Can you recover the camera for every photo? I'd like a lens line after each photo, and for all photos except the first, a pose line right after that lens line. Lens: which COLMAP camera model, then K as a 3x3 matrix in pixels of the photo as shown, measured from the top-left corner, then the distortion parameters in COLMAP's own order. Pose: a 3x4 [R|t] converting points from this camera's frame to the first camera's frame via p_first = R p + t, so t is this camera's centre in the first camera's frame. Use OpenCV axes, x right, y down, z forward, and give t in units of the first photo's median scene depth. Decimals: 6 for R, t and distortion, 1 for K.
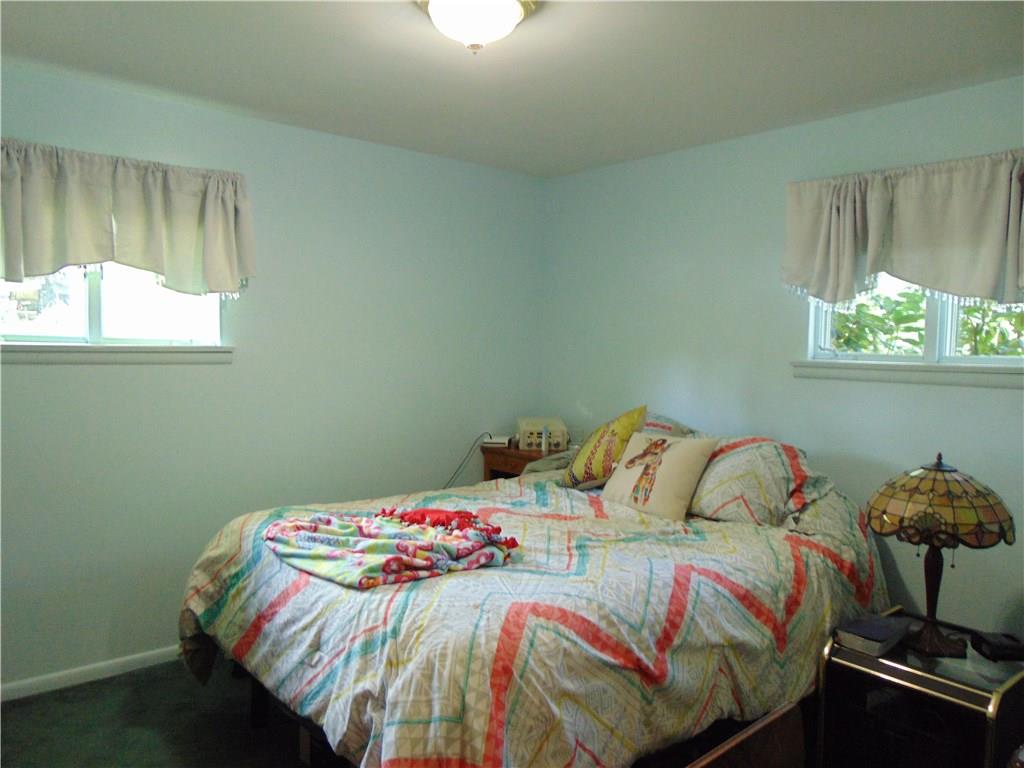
lens RADIAL K [[767.8, 0, 512.7], [0, 767.8, 386.9], [0, 0, 1]] dist [-0.022161, 0.030279]
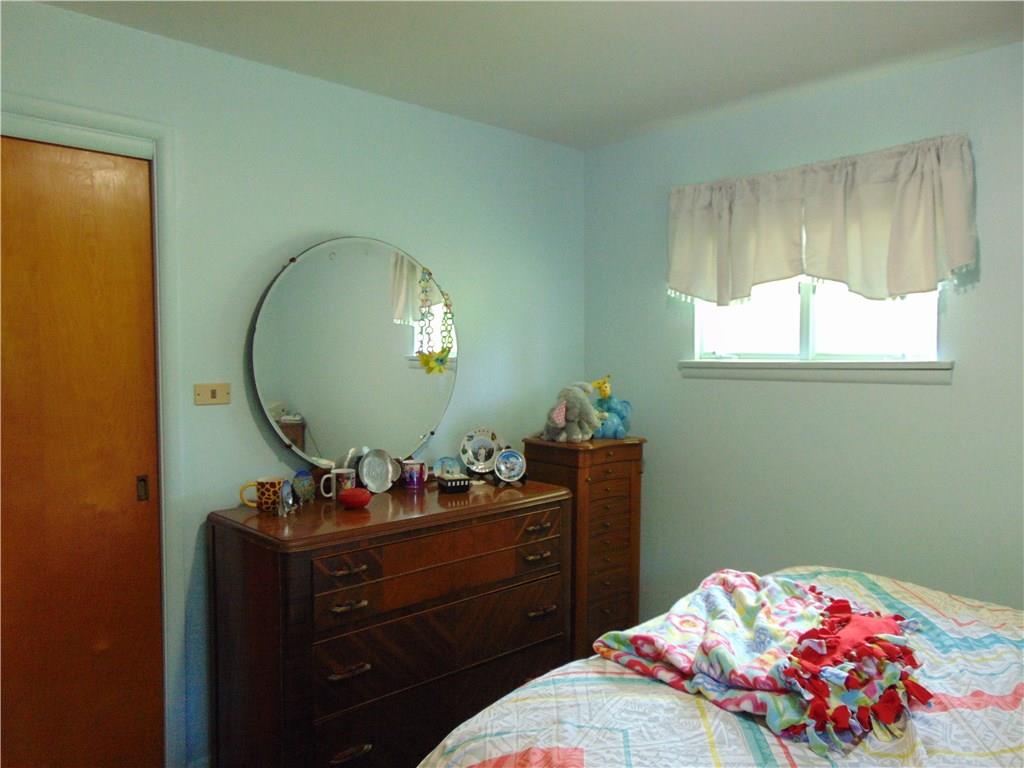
lens RADIAL K [[767.8, 0, 512.6], [0, 767.8, 383.1], [0, 0, 1]] dist [-0.022161, 0.030279]
pose [[0.058433, 0.013258, -0.998203, 0.417788], [-0.052296, 0.998580, 0.010202, -0.018324], [0.996921, 0.051606, 0.059044, 0.585614]]
